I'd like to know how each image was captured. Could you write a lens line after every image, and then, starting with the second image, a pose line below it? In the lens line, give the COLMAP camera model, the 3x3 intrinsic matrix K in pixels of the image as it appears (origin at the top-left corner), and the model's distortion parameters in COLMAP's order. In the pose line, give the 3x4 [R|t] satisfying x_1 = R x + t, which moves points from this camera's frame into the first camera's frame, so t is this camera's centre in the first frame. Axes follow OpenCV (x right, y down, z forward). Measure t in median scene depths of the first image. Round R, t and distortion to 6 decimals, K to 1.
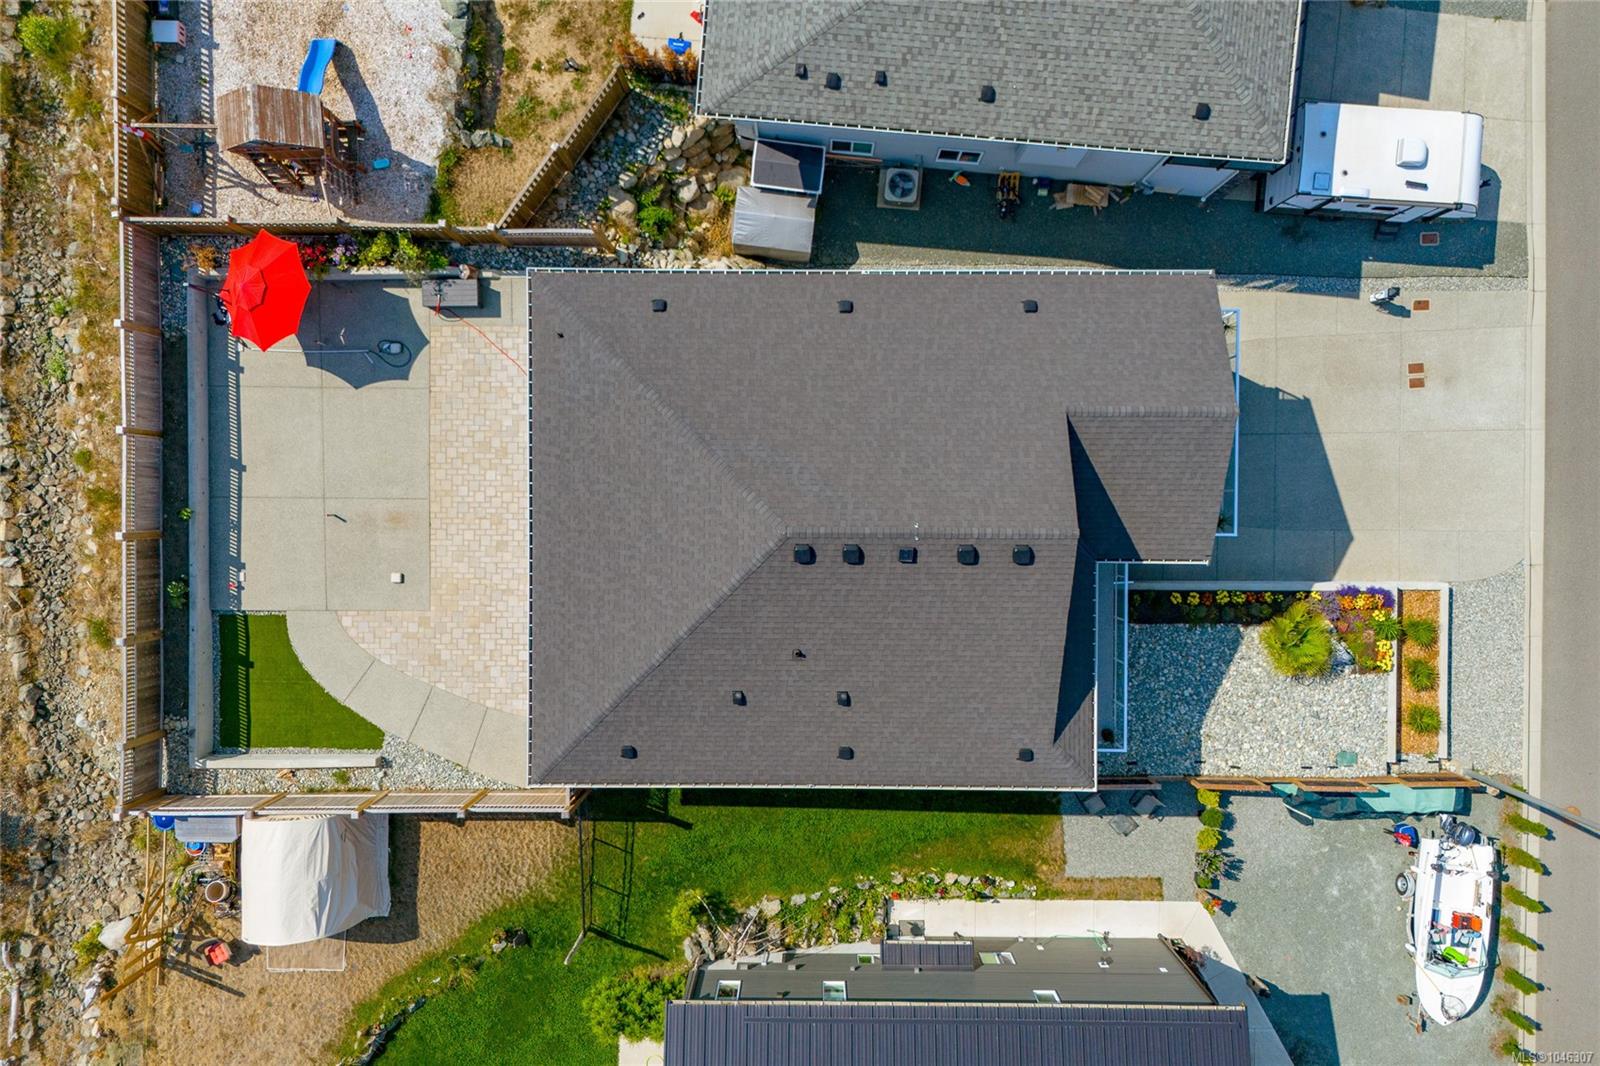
lens RADIAL K [[1209.6, 0, 805.2], [0, 1209.6, 539.2], [0, 0, 1]] dist [0.078396, -0.091489]
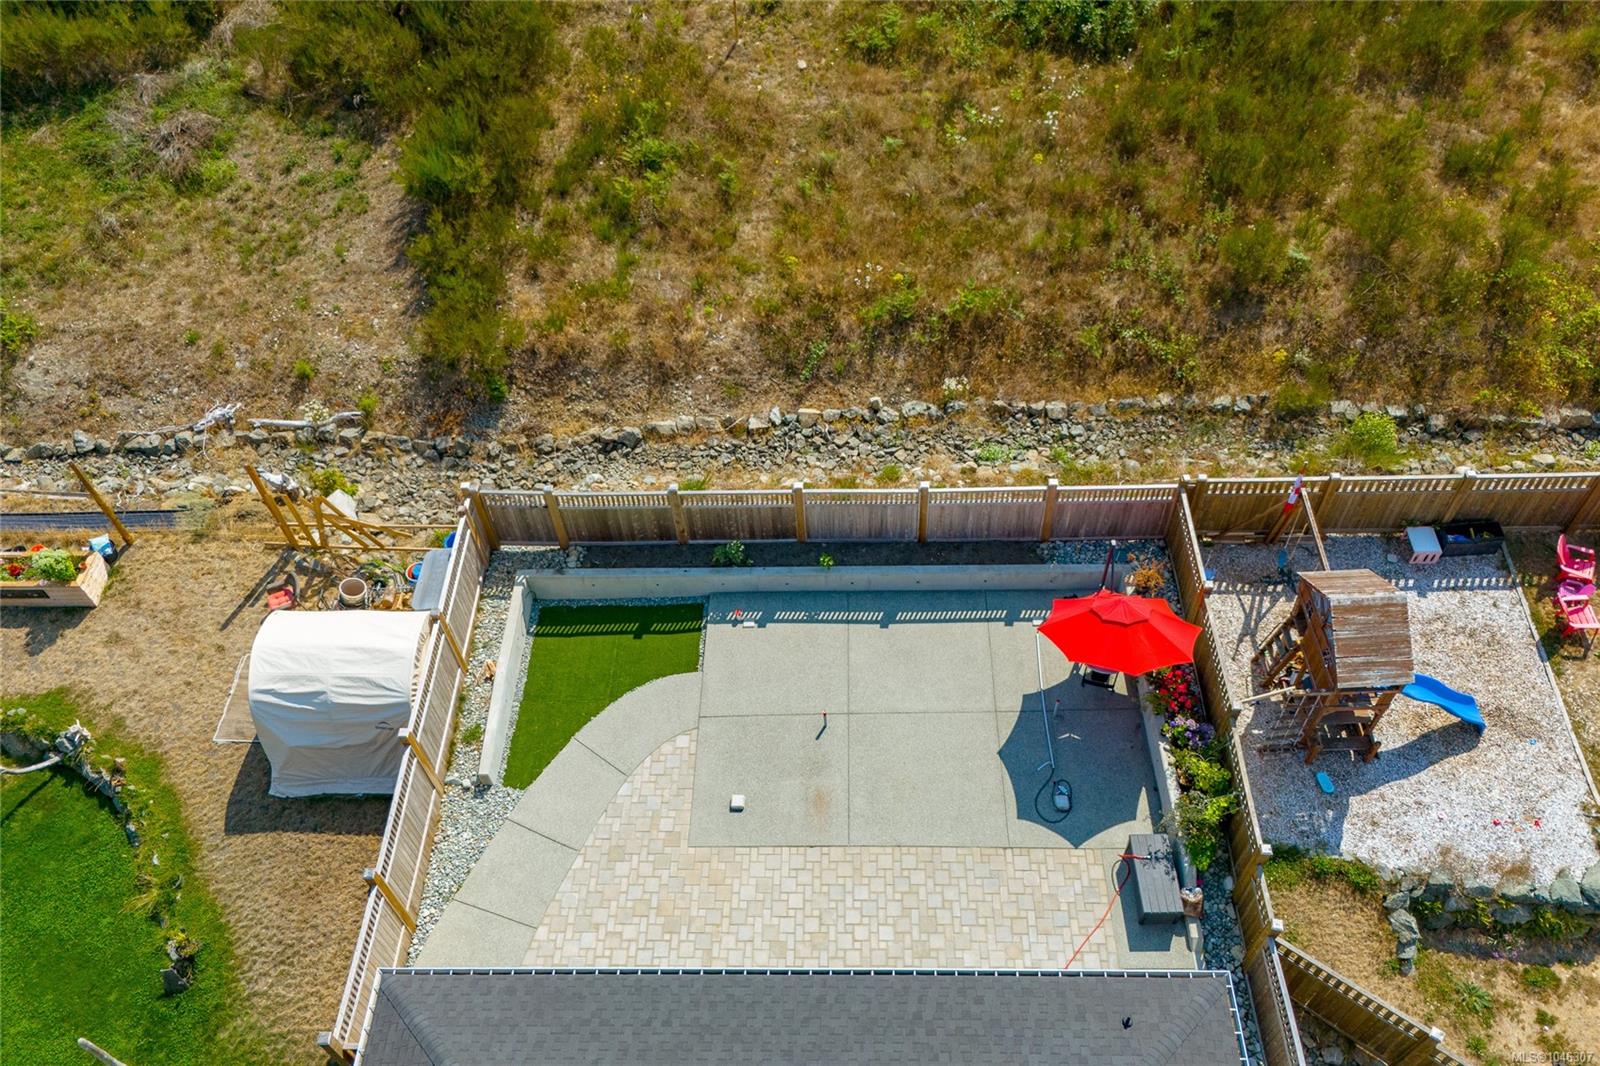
lens RADIAL K [[1209.6, 0, 805.2], [0, 1209.6, 539.2], [0, 0, 1]] dist [0.078396, -0.091489]
pose [[-0.012770, 0.783133, -0.621723, -0.014706], [-0.999773, 0.000609, 0.021302, -0.023191], [0.017062, 0.621853, 0.782948, 0.351047]]
